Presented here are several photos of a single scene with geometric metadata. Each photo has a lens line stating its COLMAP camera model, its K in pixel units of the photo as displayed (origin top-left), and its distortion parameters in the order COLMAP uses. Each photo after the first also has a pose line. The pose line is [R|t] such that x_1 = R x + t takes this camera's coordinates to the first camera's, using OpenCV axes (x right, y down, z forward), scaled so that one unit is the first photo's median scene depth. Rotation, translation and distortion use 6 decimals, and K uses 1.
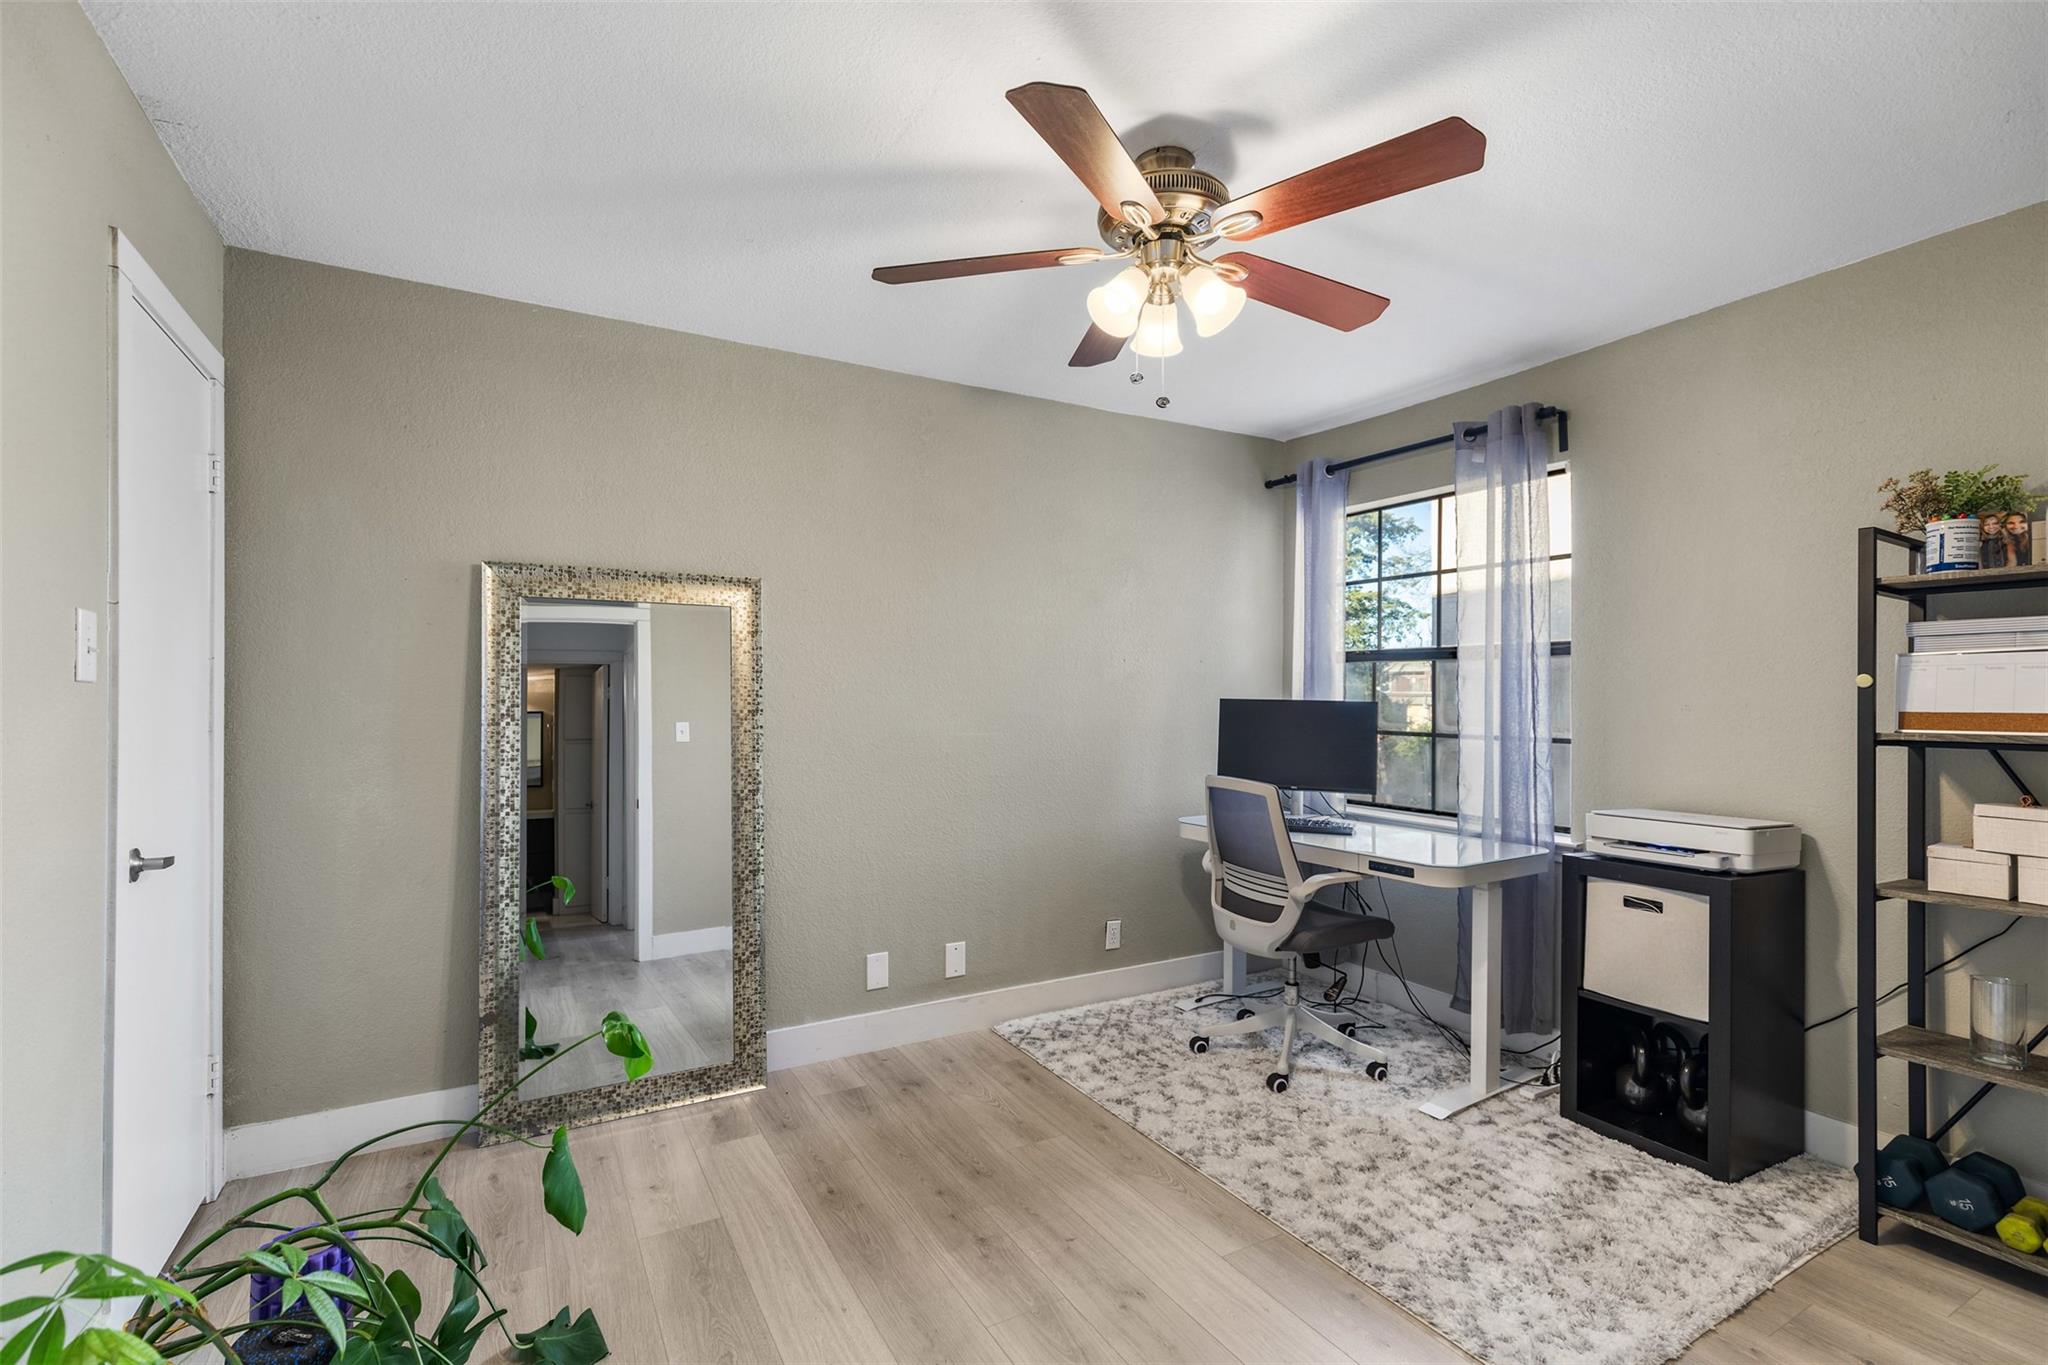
lens RADIAL K [[910.4, 0, 1016.7], [0, 910.4, 690.3], [0, 0, 1]] dist [0.002434, -0.000018]
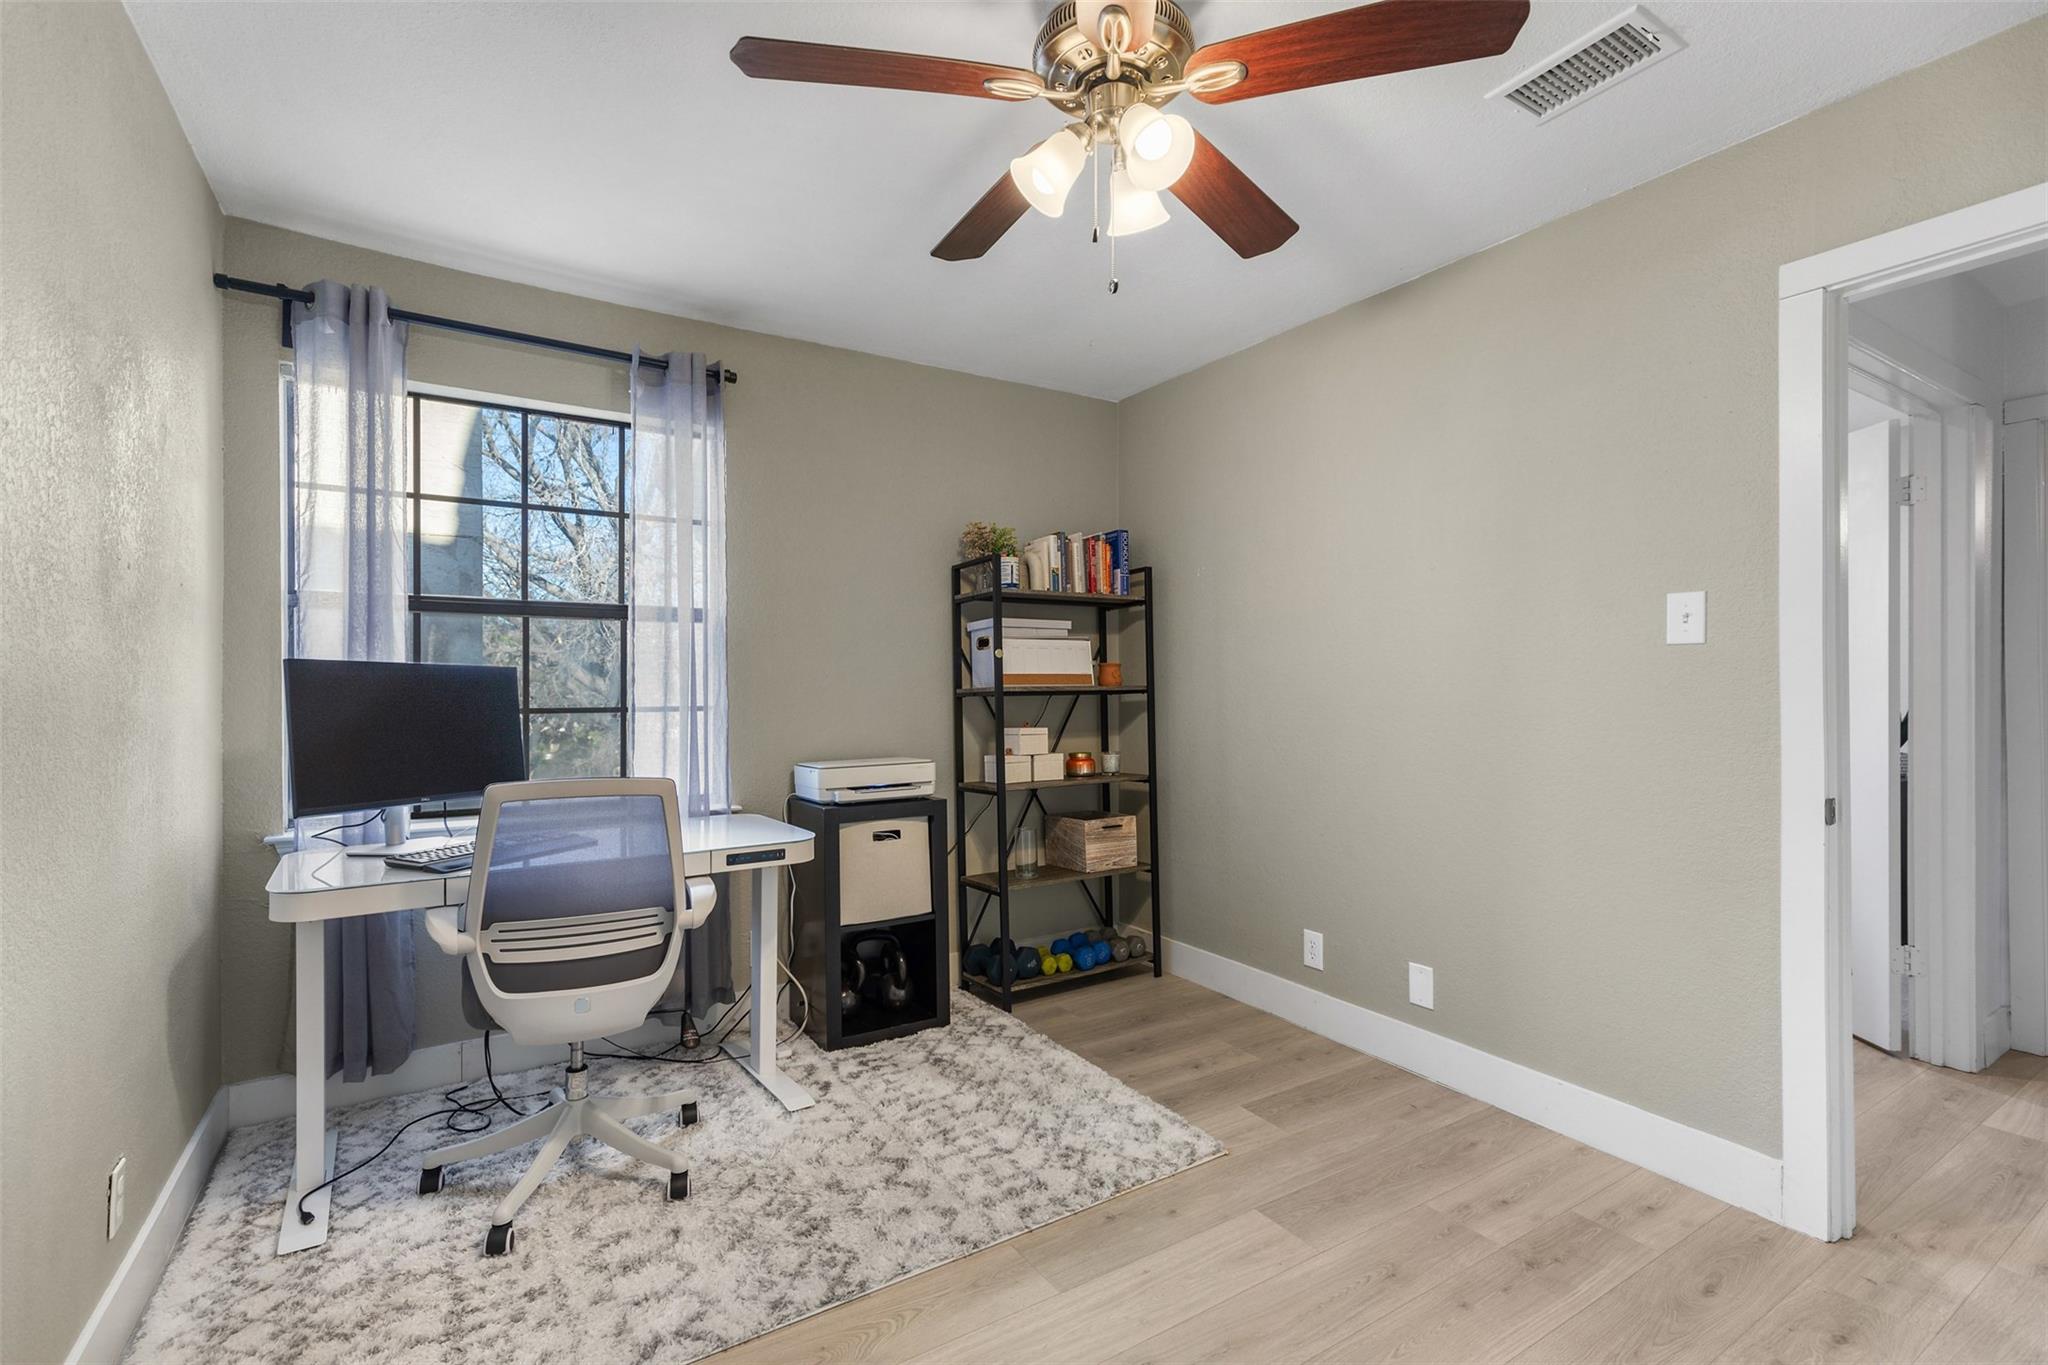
lens RADIAL K [[910.4, 0, 1016.7], [0, 910.4, 690.3], [0, 0, 1]] dist [0.002434, -0.000018]
pose [[-0.046344, -0.006169, 0.998906, -0.519295], [-0.000769, 0.999981, 0.006140, 0.036095], [-0.998925, -0.000484, -0.046348, 0.887215]]
